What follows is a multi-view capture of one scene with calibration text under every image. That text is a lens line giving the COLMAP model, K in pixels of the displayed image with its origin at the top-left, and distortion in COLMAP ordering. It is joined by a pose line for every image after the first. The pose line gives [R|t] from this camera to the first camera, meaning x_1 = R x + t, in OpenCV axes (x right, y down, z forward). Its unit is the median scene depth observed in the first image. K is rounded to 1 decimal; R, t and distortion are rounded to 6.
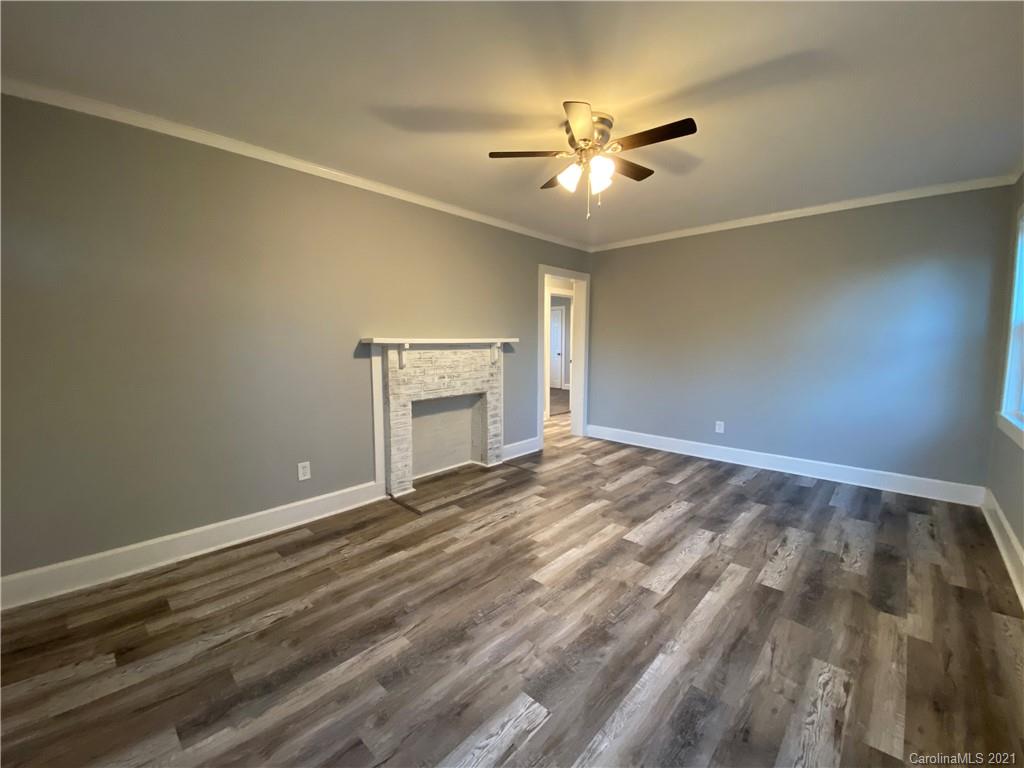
lens RADIAL K [[419.1, 0, 517.6], [0, 419.1, 373.0], [0, 0, 1]] dist [0.009695, -0.013016]
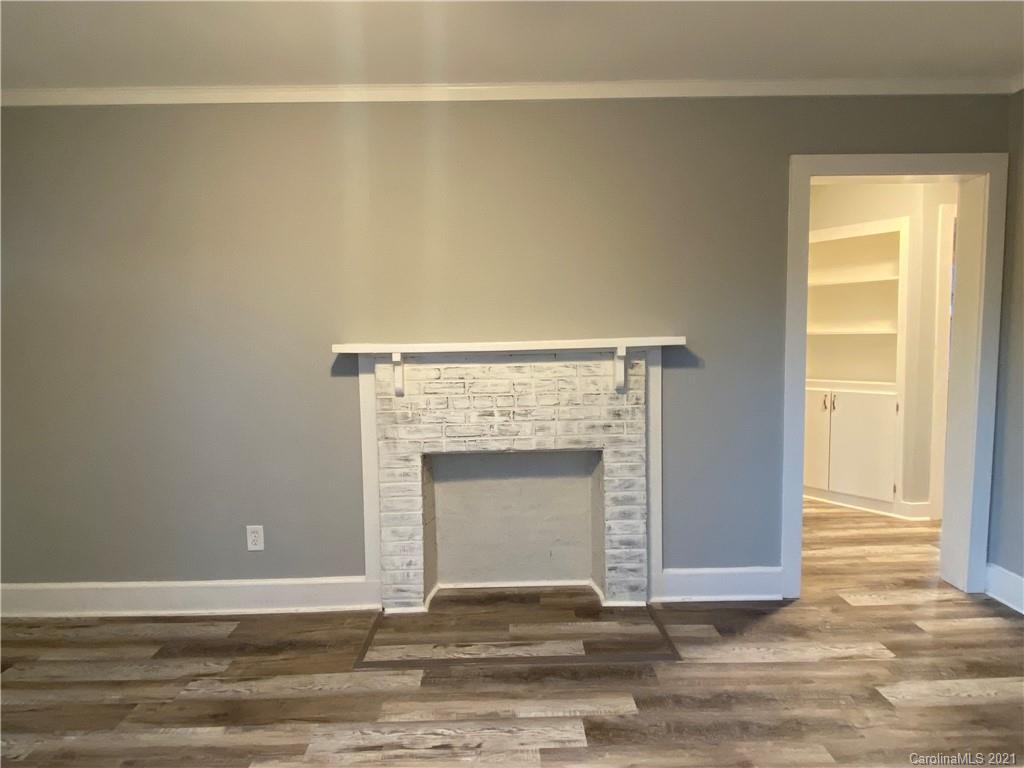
lens RADIAL K [[581.1, 0, 511.1], [0, 581.1, 374.9], [0, 0, 1]] dist [0.013776, -0.013556]
pose [[0.687530, 0.035077, -0.725308, 0.445155], [-0.040614, 0.999127, 0.009820, -0.057286], [0.725019, 0.022706, 0.688354, 0.611158]]
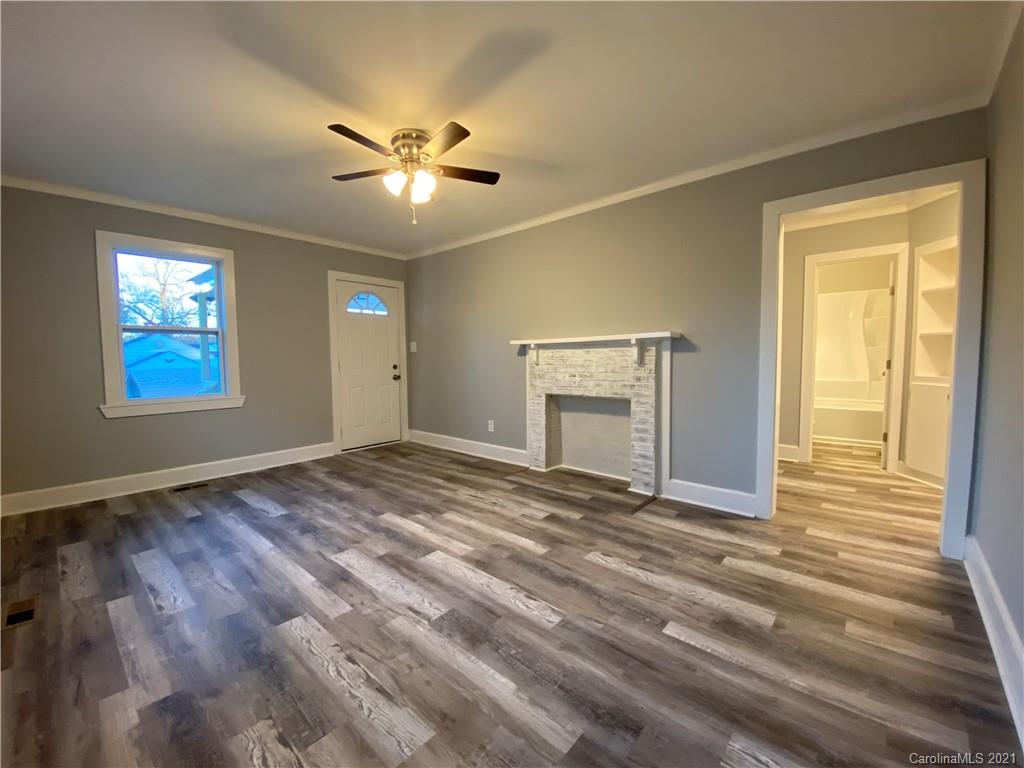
lens RADIAL K [[419.1, 0, 508.0], [0, 419.1, 379.5], [0, 0, 1]] dist [0.009695, -0.013016]
pose [[0.013907, 0.058011, -0.998219, 1.002181], [-0.070930, 0.995858, 0.056885, -0.032896], [0.997384, 0.070012, 0.017965, 0.979413]]
